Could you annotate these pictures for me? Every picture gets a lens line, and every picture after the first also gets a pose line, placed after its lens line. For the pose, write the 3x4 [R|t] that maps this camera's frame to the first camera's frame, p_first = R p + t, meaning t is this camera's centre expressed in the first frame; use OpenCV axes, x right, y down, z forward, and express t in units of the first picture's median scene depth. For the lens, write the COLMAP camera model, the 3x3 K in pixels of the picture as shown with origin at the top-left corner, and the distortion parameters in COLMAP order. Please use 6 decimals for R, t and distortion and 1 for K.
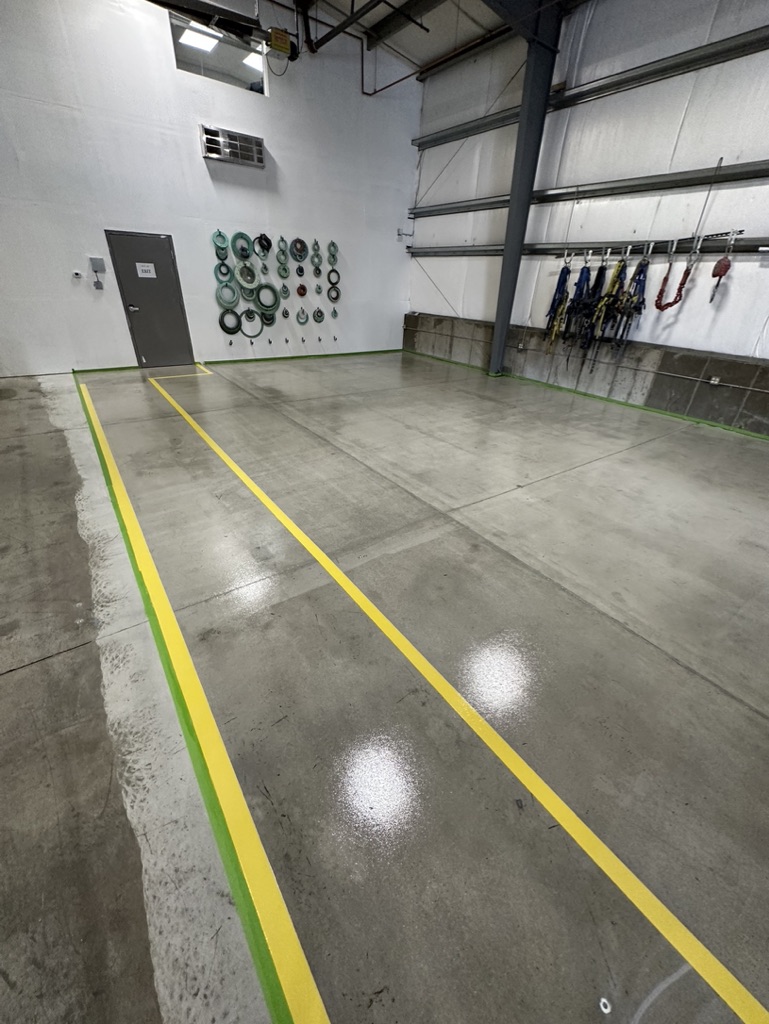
lens RADIAL K [[409.8, 0, 387.1], [0, 409.8, 512.9], [0, 0, 1]] dist [0.000675, 0.000161]
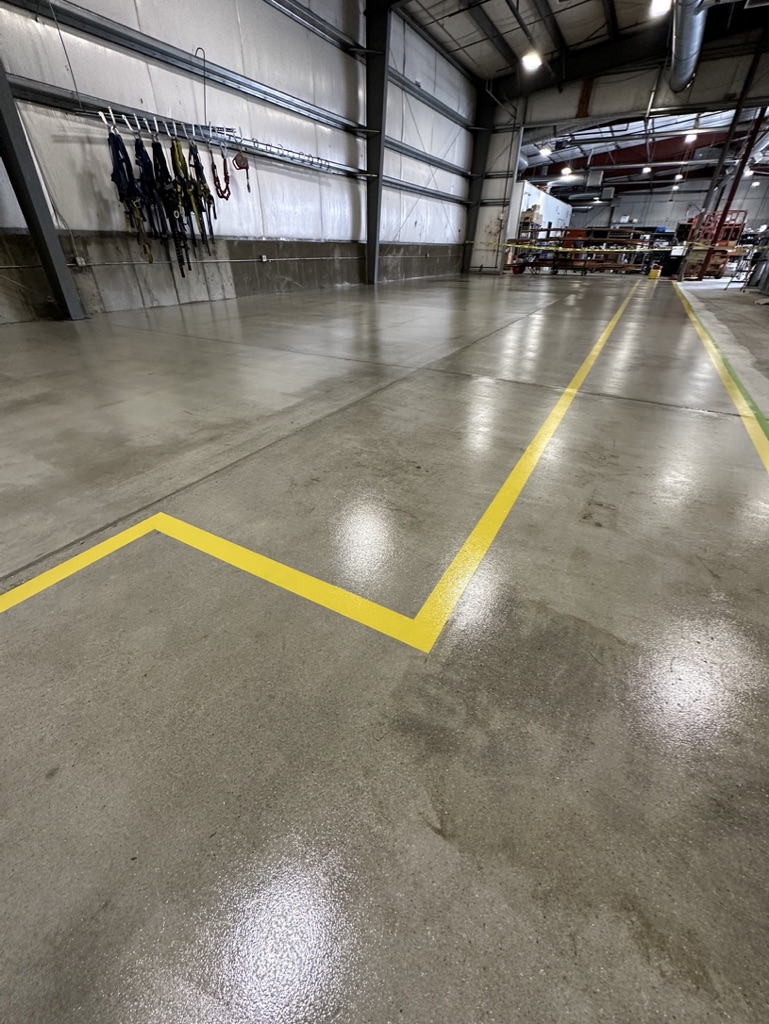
lens RADIAL K [[409.8, 0, 385.2], [0, 409.8, 511.9], [0, 0, 1]] dist [0.000675, 0.000161]
pose [[-0.421108, -0.532285, 0.734398, -0.697474], [0.424571, 0.599822, 0.678198, -0.488957], [-0.801503, 0.597399, -0.026597, 1.043652]]
